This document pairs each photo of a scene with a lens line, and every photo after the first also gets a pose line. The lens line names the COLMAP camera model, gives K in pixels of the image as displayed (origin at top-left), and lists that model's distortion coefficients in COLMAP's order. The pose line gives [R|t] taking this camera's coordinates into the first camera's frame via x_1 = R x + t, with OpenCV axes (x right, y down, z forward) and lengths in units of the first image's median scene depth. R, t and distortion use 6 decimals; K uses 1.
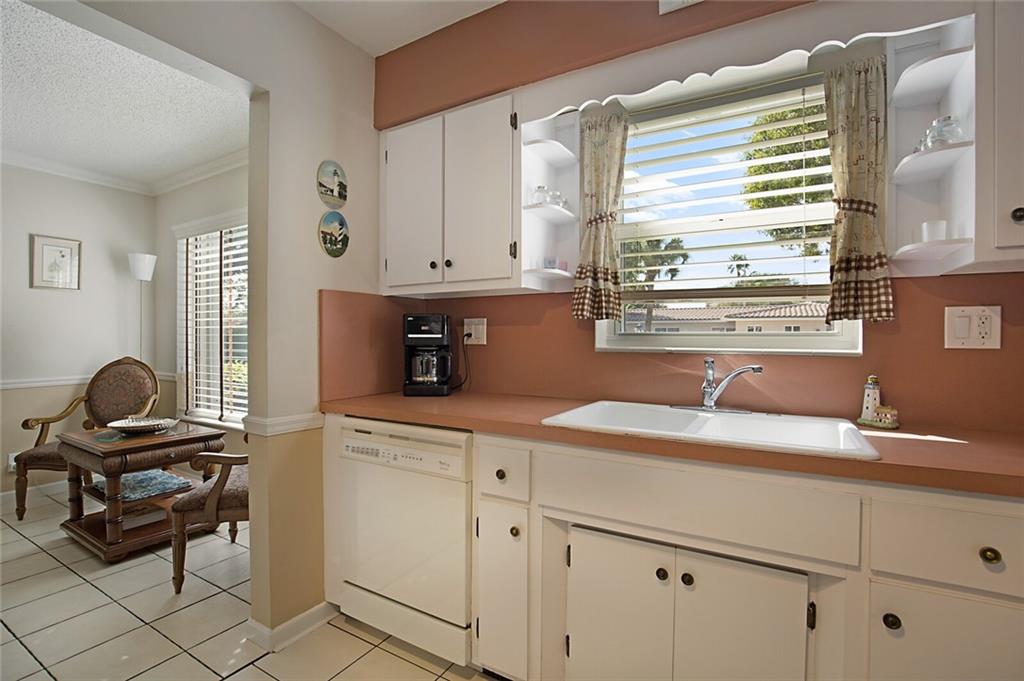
lens RADIAL K [[474.2, 0, 510.9], [0, 474.2, 335.5], [0, 0, 1]] dist [-0.027066, 0.002440]
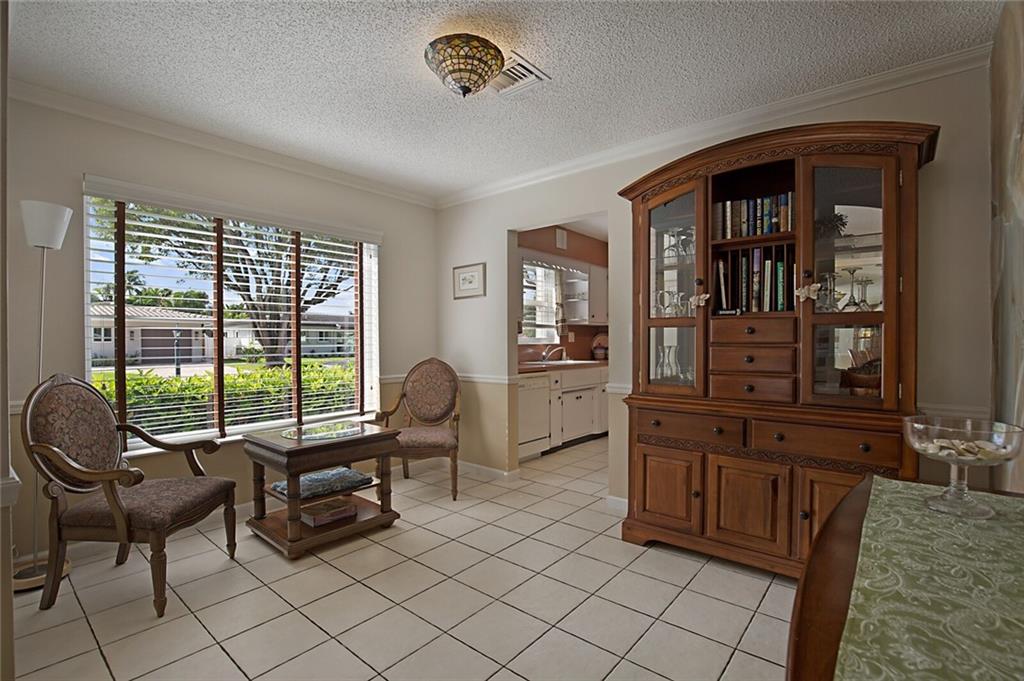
lens RADIAL K [[474.2, 0, 513.8], [0, 474.2, 336.3], [0, 0, 1]] dist [-0.027066, 0.002440]
pose [[0.169681, -0.002615, 0.985496, -2.853419], [-0.007691, 0.999963, 0.003978, -0.031544], [-0.985469, -0.008254, 0.169655, 0.631387]]
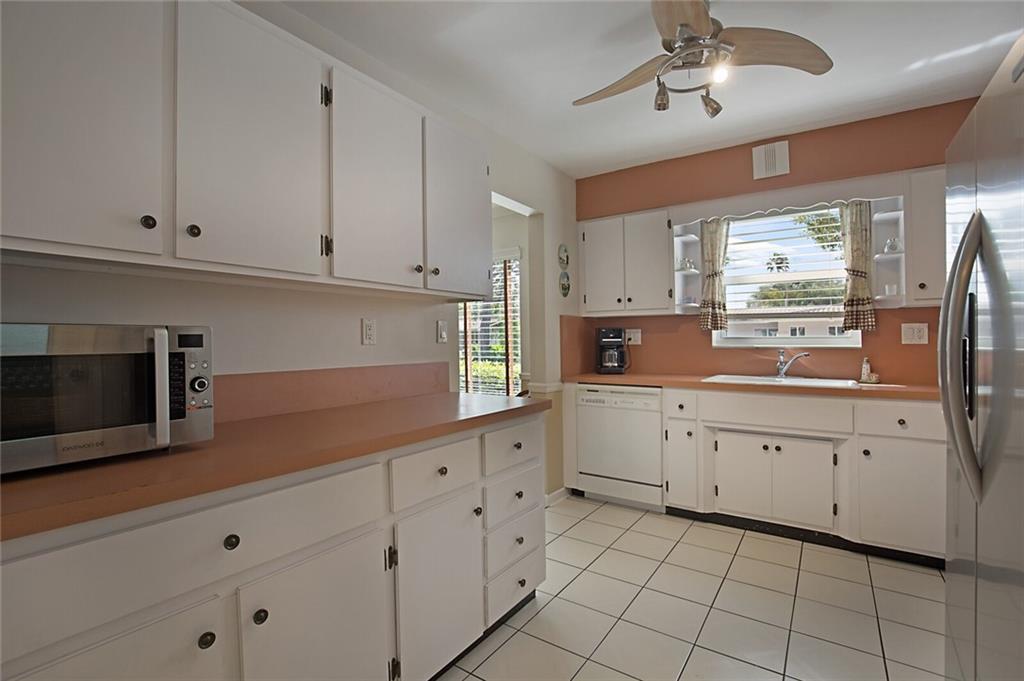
lens RADIAL K [[474.2, 0, 515.0], [0, 474.2, 324.5], [0, 0, 1]] dist [-0.027066, 0.002440]
pose [[0.997976, -0.009998, -0.062795, -0.522308], [0.008249, 0.999572, -0.028060, -0.011573], [0.063048, 0.027486, 0.997632, -0.952032]]
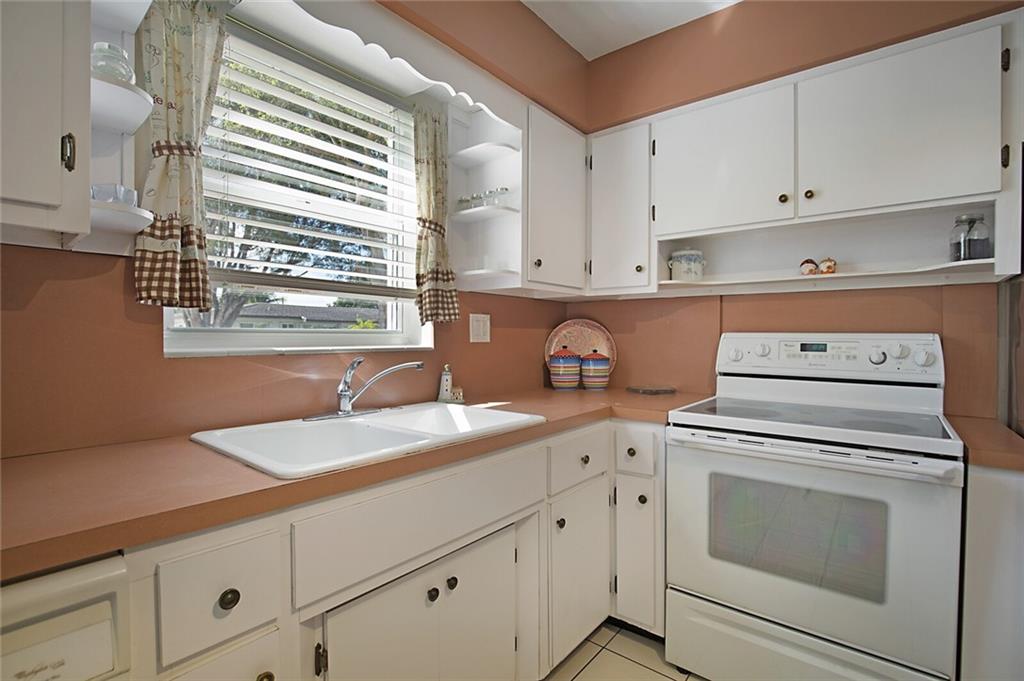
lens RADIAL K [[474.2, 0, 521.3], [0, 474.2, 336.1], [0, 0, 1]] dist [-0.027066, 0.002440]
pose [[0.149218, -0.005296, 0.988790, -0.412129], [-0.006752, 0.999957, 0.006375, -0.001993], [-0.988781, -0.007627, 0.149176, 0.517184]]
